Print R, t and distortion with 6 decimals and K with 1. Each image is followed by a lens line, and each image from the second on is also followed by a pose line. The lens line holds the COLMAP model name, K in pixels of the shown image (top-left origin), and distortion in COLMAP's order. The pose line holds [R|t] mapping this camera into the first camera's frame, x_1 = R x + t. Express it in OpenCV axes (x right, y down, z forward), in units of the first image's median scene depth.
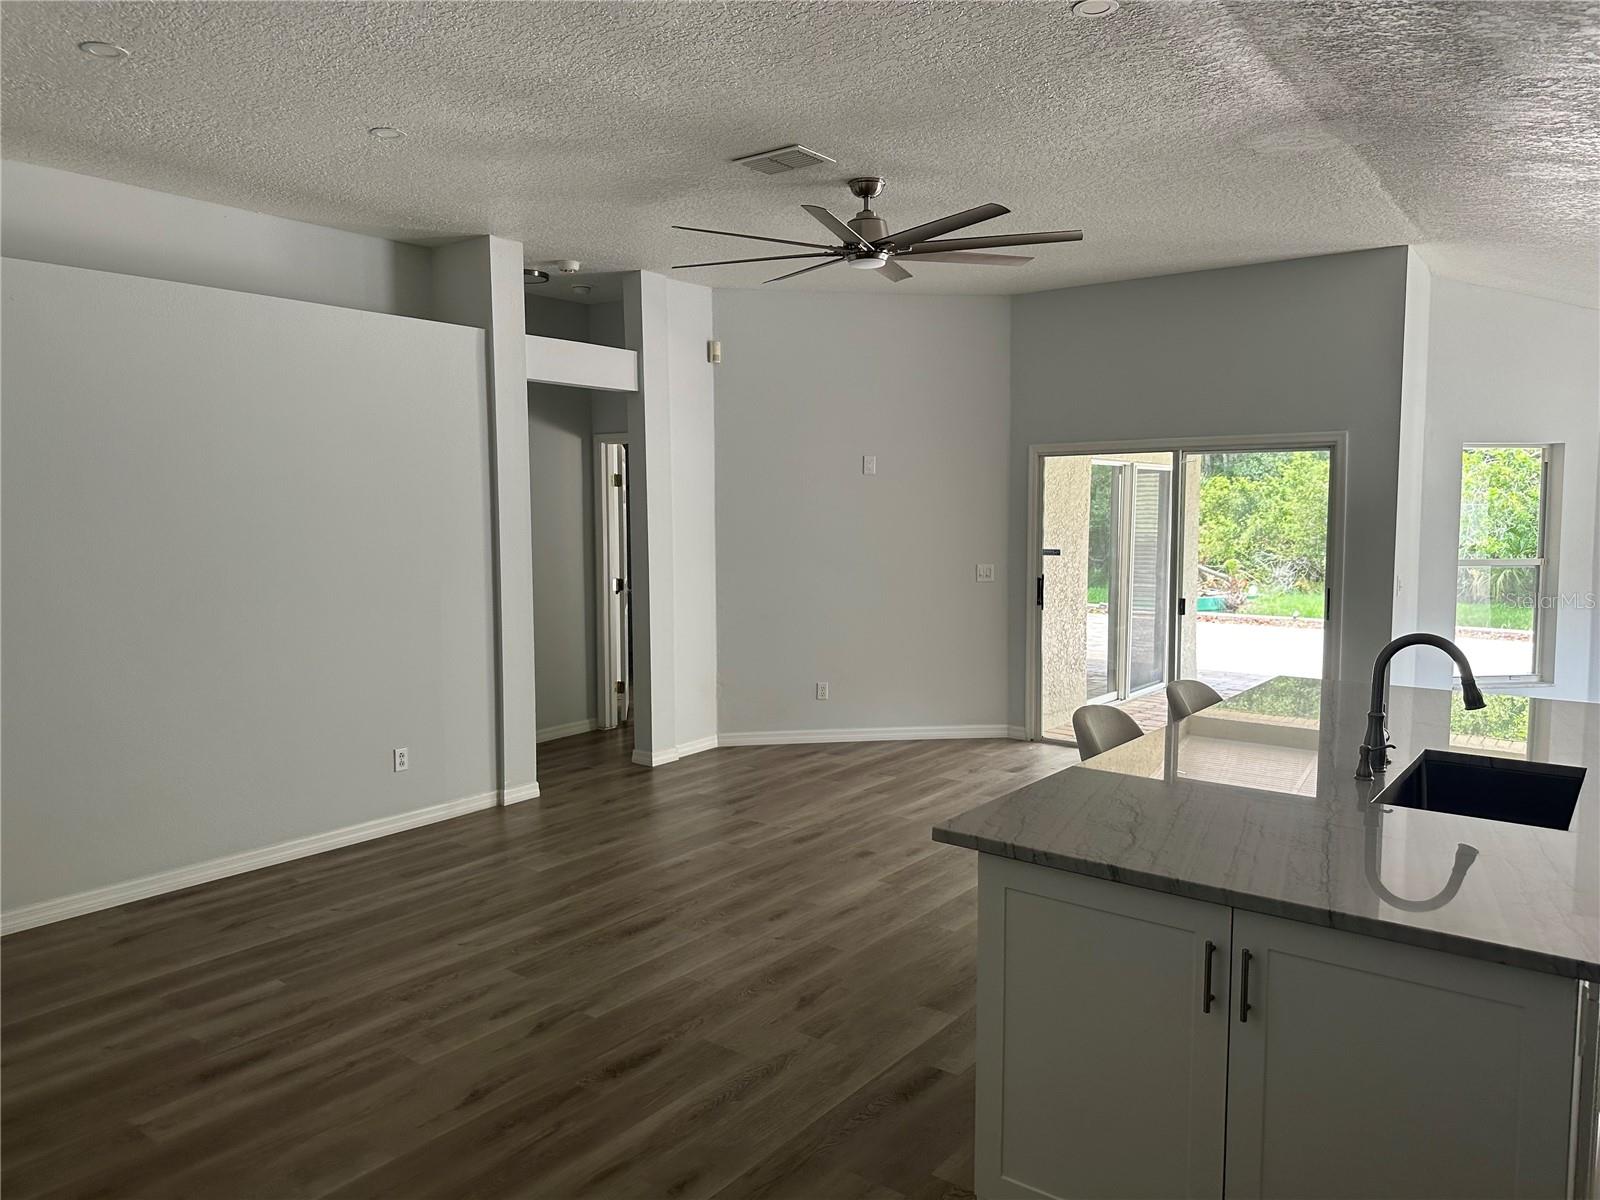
lens RADIAL K [[1114.5, 0, 800.1], [0, 1114.5, 595.9], [0, 0, 1]] dist [0.005770, -0.019506]
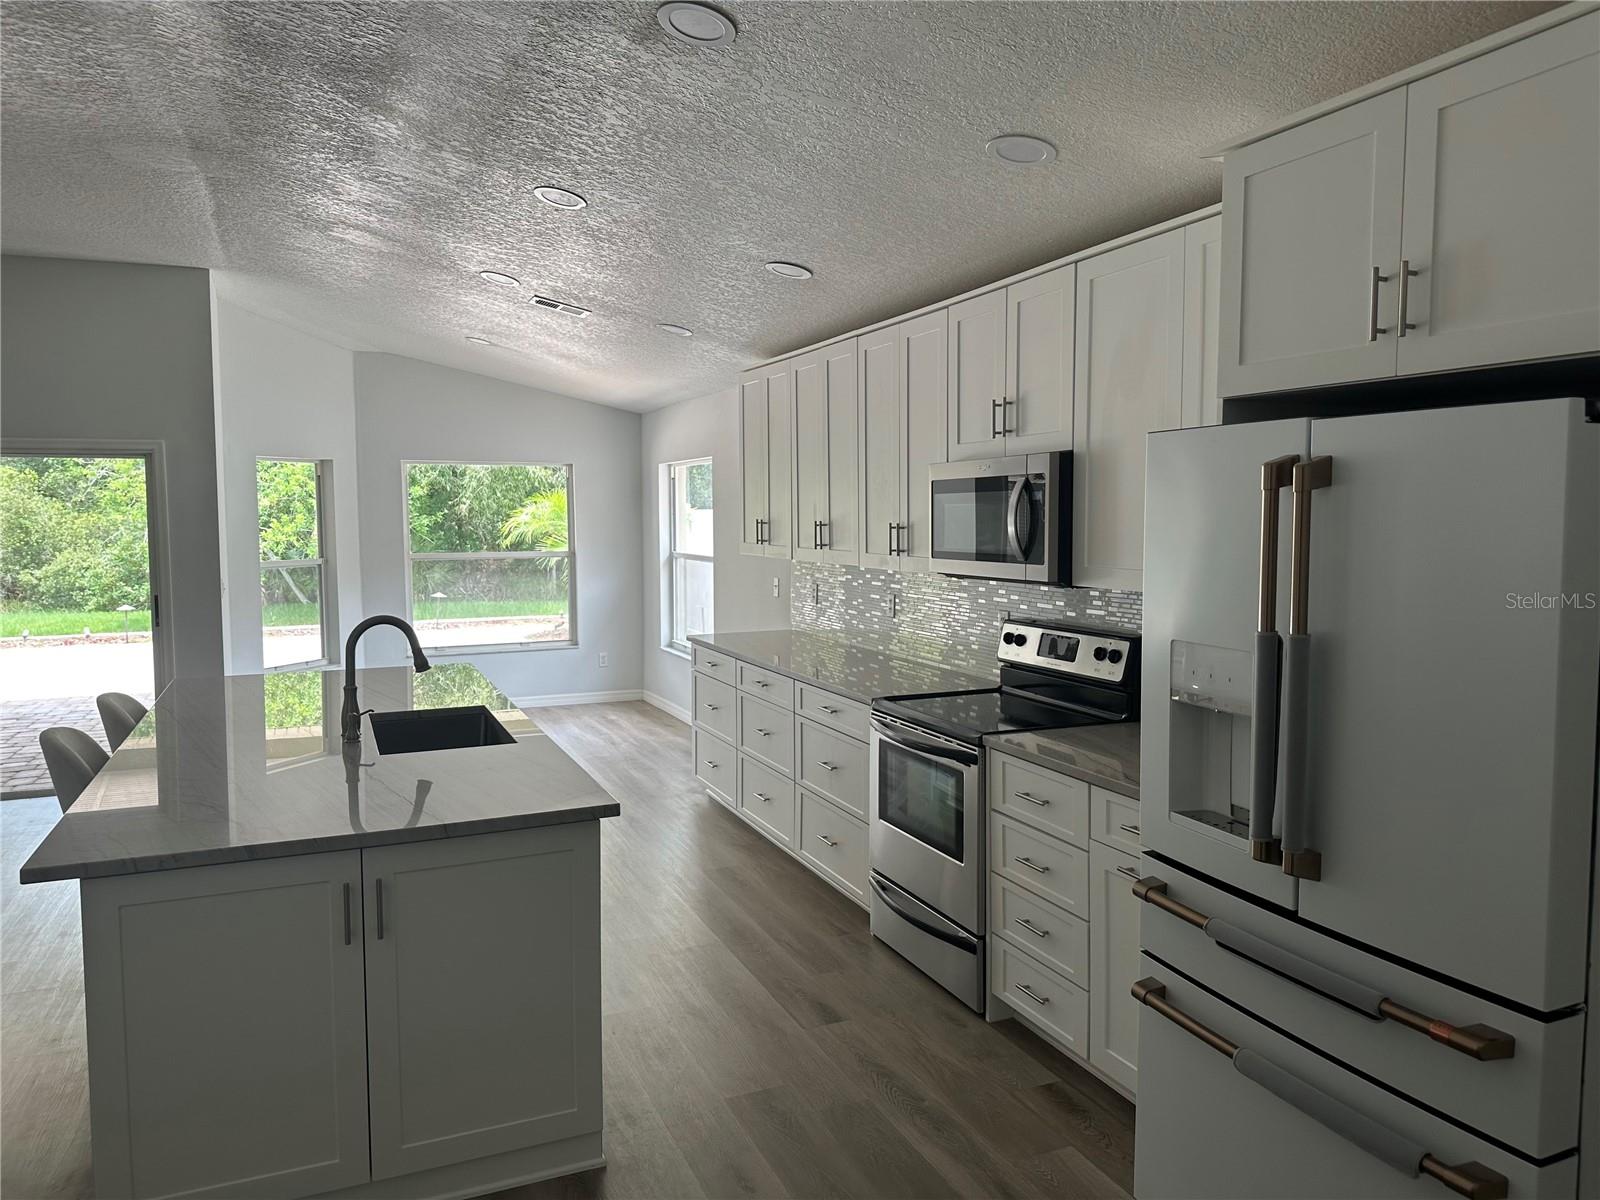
lens RADIAL K [[1114.5, 0, 801.1], [0, 1114.5, 609.9], [0, 0, 1]] dist [0.005770, -0.019506]
pose [[0.477243, -0.077644, 0.875334, -0.254445], [0.073315, 0.996134, 0.048387, 0.000978], [-0.875707, 0.041083, 0.481091, 0.003655]]
